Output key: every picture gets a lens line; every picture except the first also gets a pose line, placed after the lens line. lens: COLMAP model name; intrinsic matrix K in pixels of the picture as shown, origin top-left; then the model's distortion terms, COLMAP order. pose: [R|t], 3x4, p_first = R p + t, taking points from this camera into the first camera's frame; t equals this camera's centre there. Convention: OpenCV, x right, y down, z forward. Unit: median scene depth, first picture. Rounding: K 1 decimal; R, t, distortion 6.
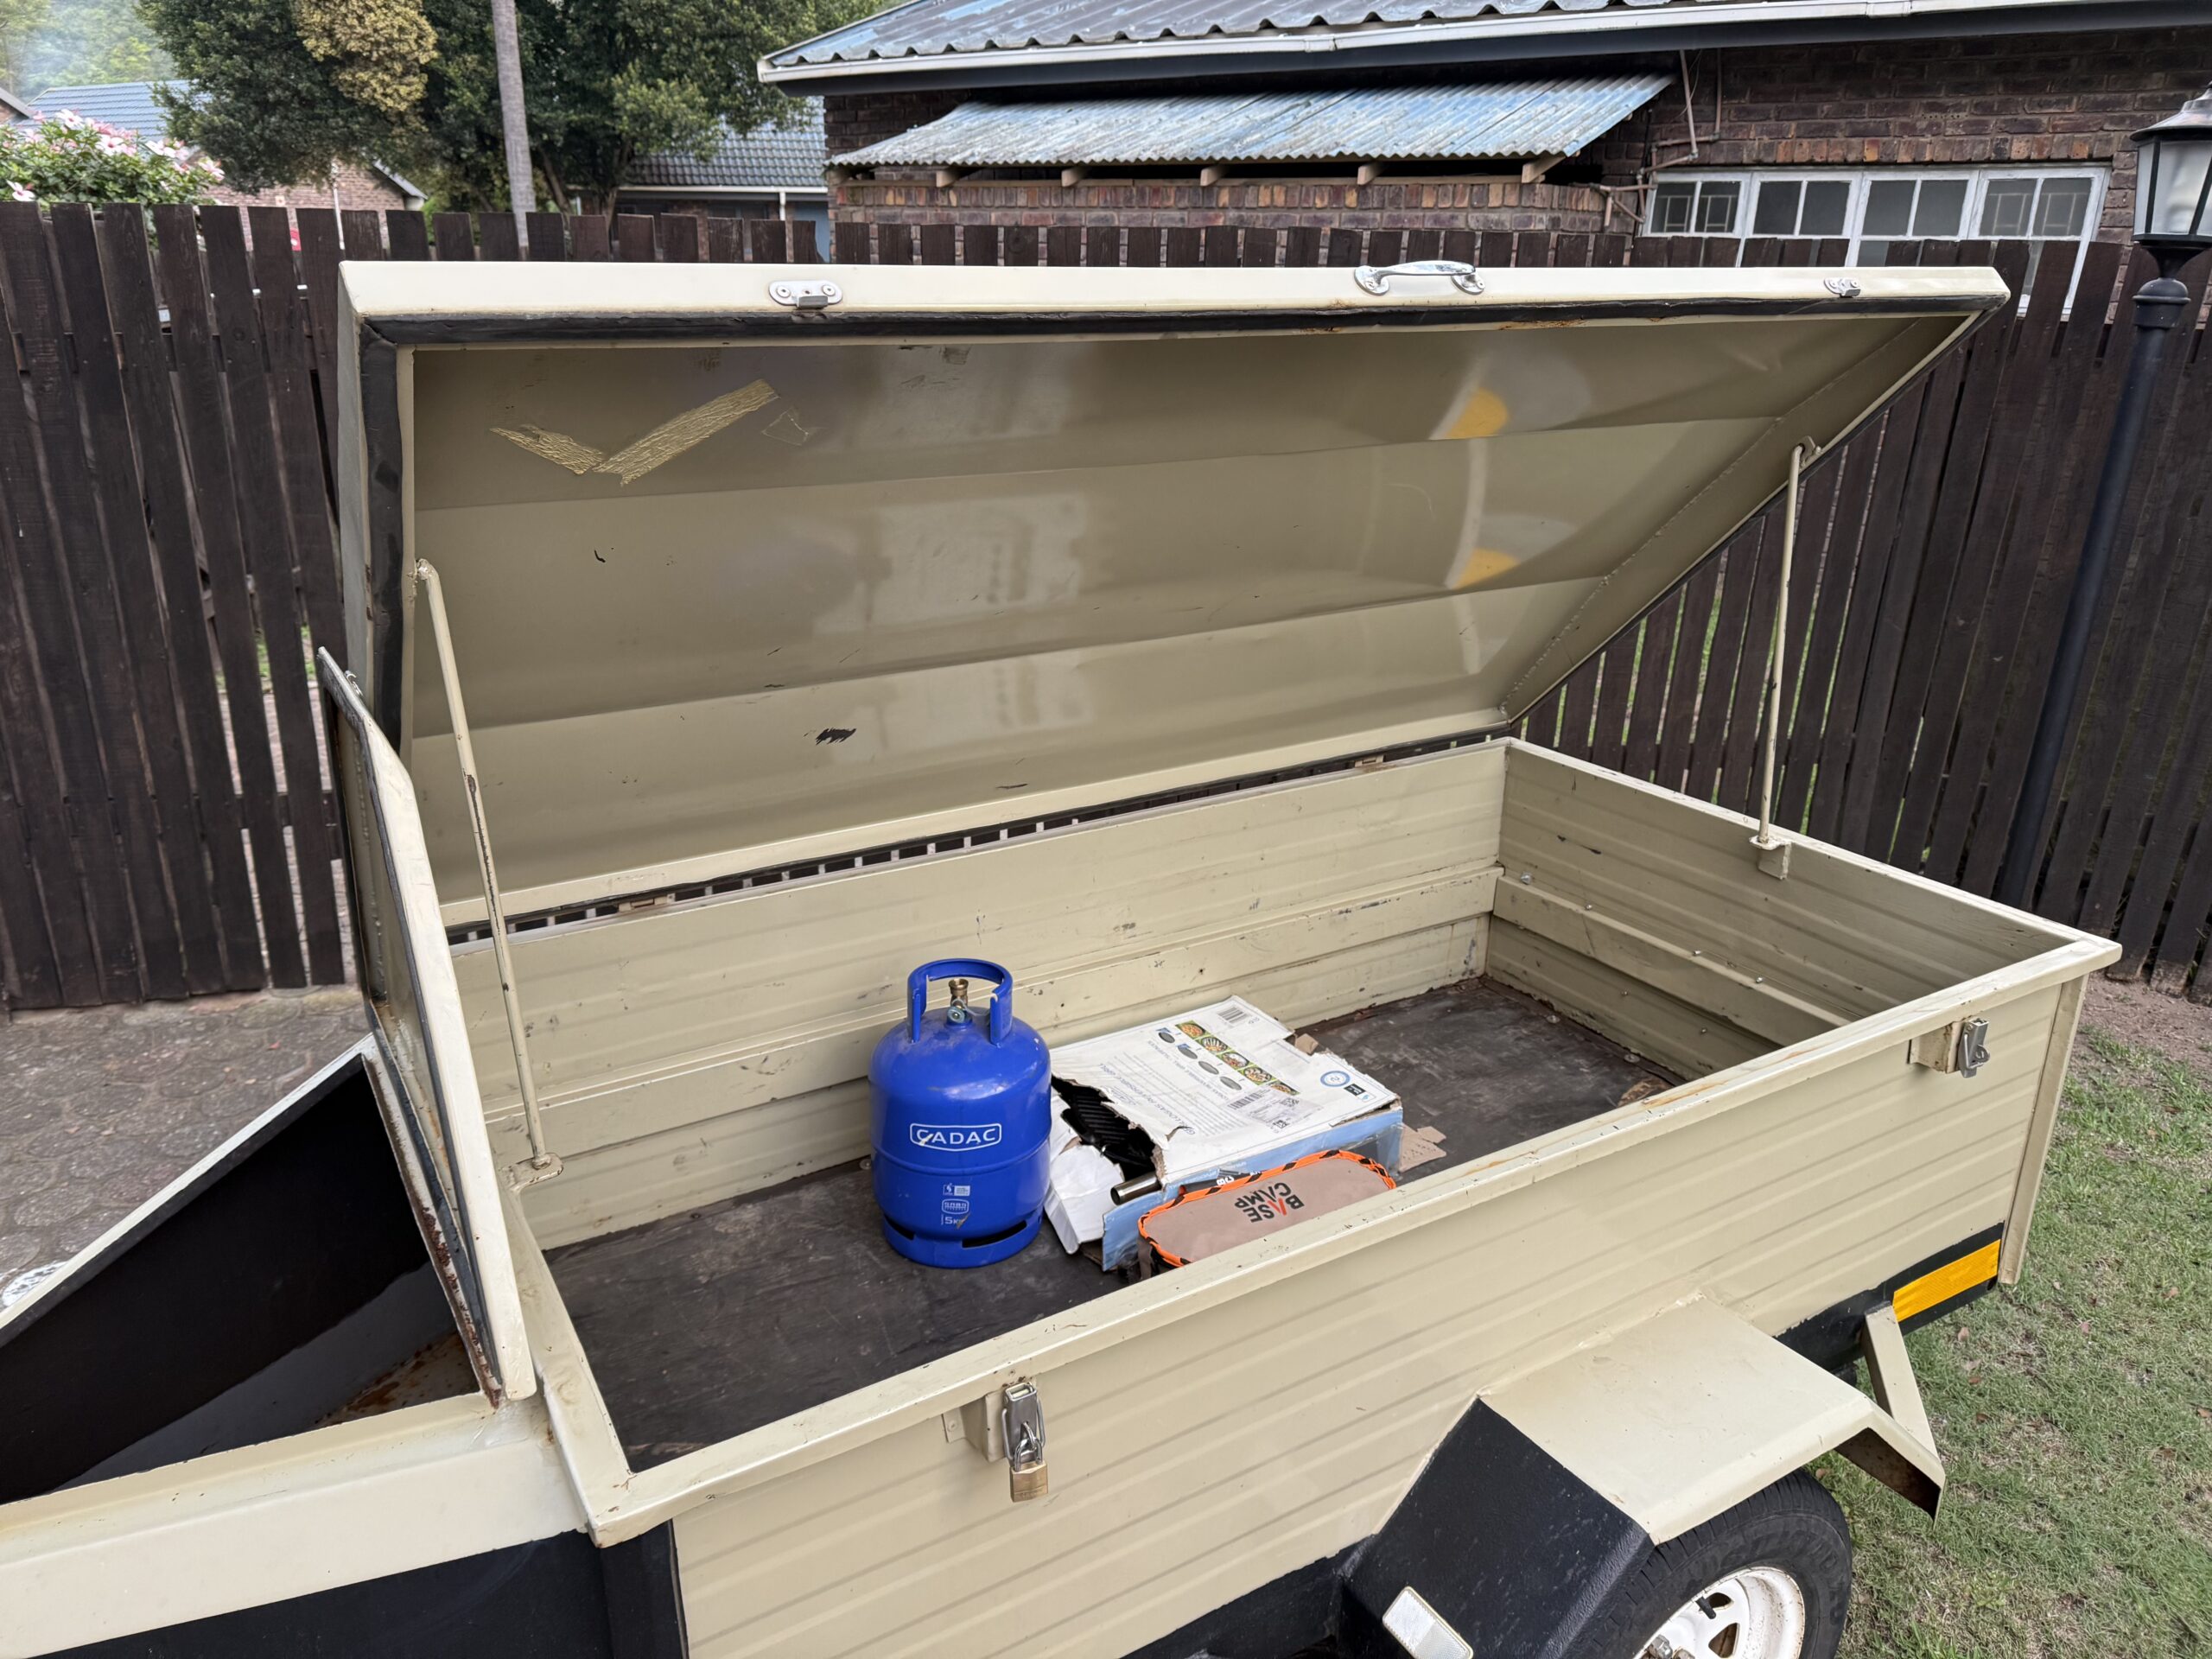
lens RADIAL K [[1559.8, 0, 1110.4], [0, 1559.8, 835.7], [0, 0, 1]] dist [0.000015, -0.006543]
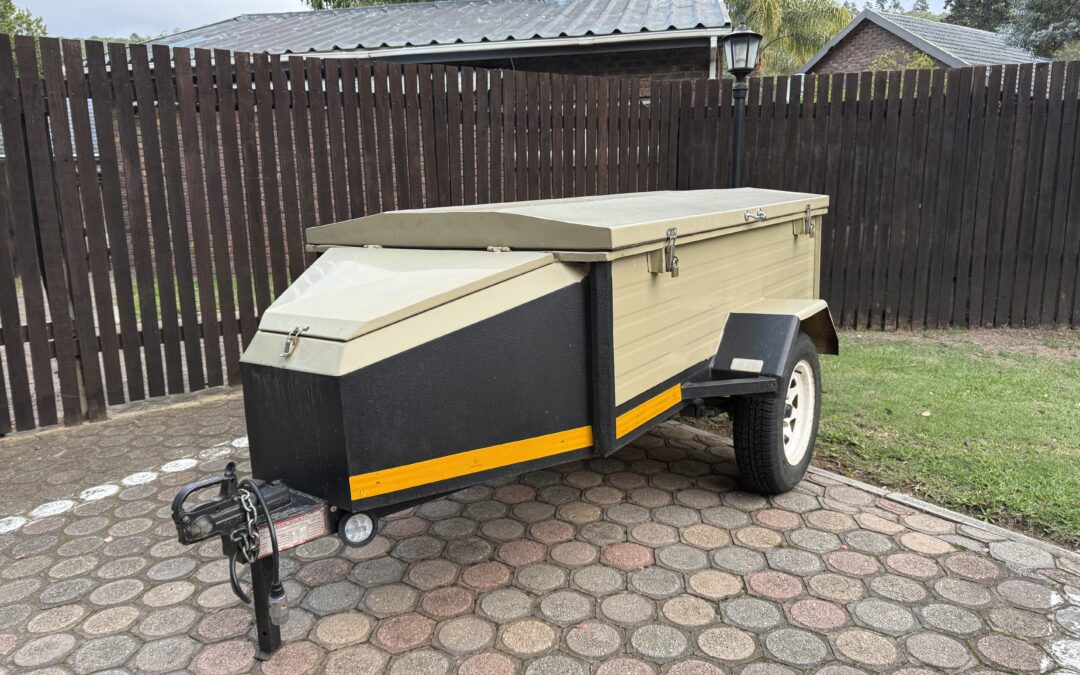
lens RADIAL K [[755.1, 0, 540.0], [0, 755.1, 337.5], [0, 0, 1]] dist [-0.000460, -0.003009]
pose [[0.905591, -0.122467, 0.406088, -0.352370], [0.187520, 0.974360, -0.124333, 0.245850], [-0.380449, 0.188745, 0.905336, -0.117645]]
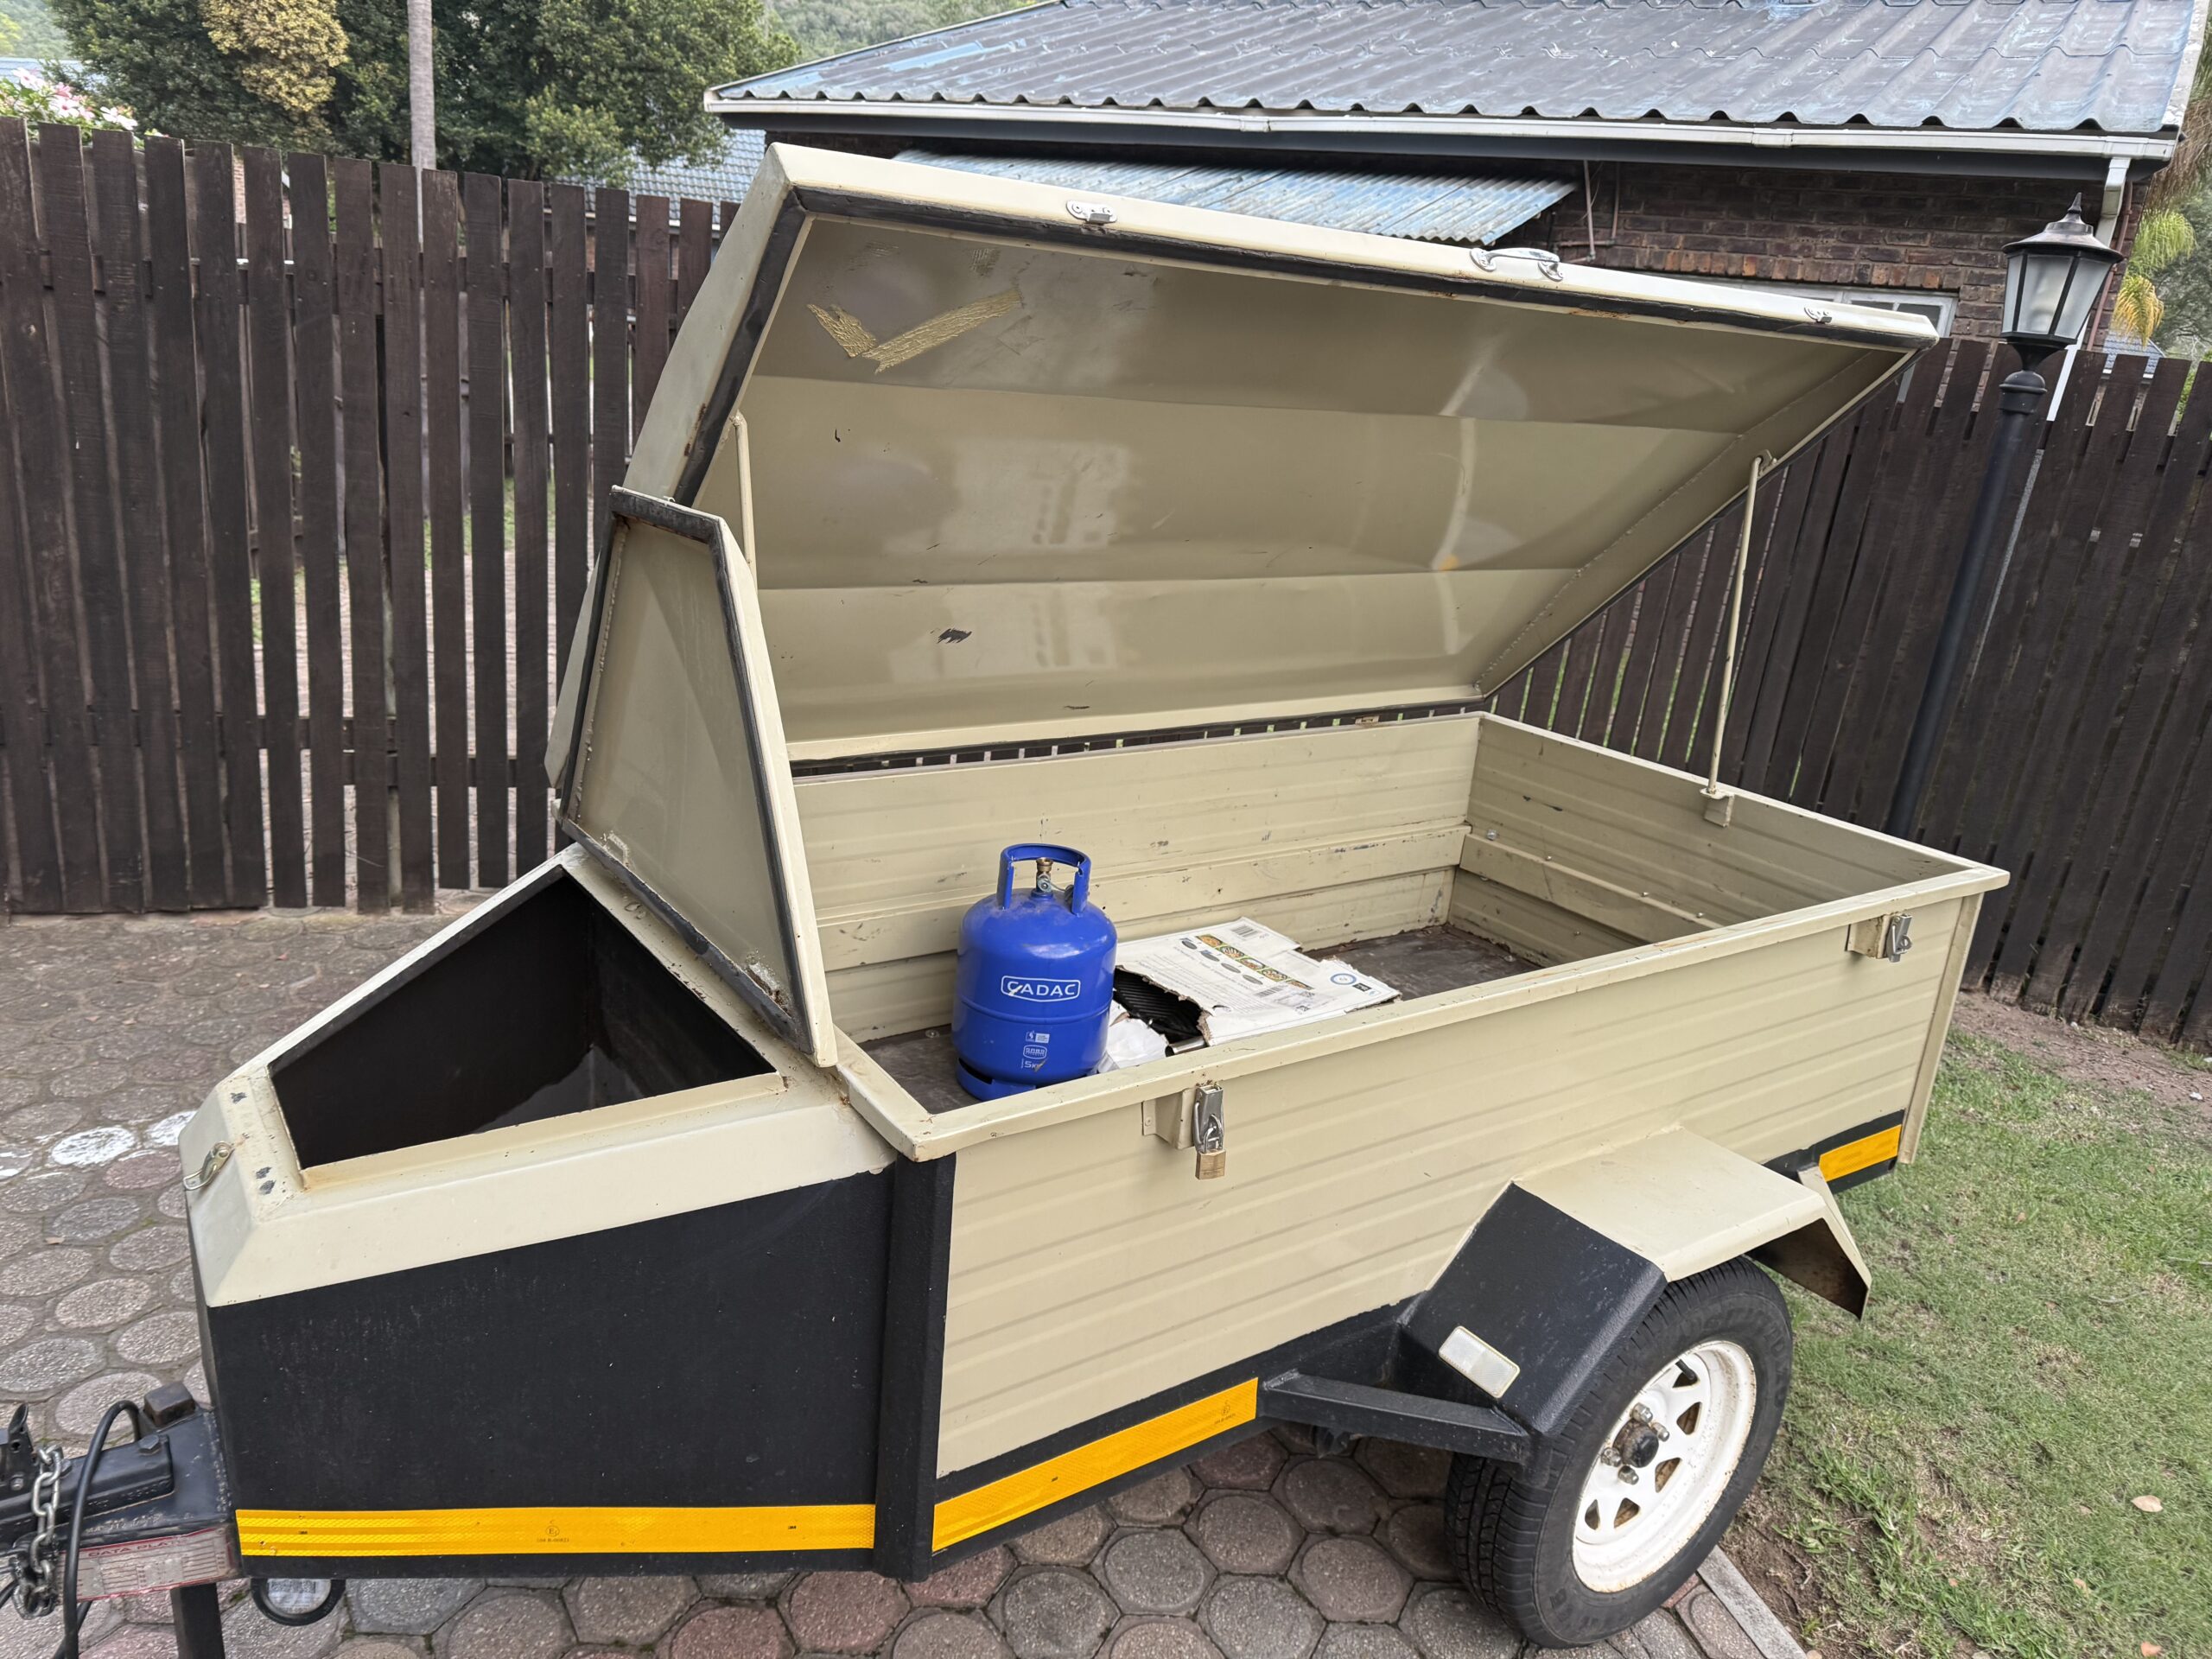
lens RADIAL K [[1555.3, 0, 1102.0], [0, 1555.3, 837.1], [0, 0, 1]] dist [0.003808, -0.009509]
pose [[0.994645, 0.054932, 0.087542, -0.093578], [-0.051436, 0.997805, -0.041699, 0.073687], [-0.089641, 0.036973, 0.995288, -0.084271]]
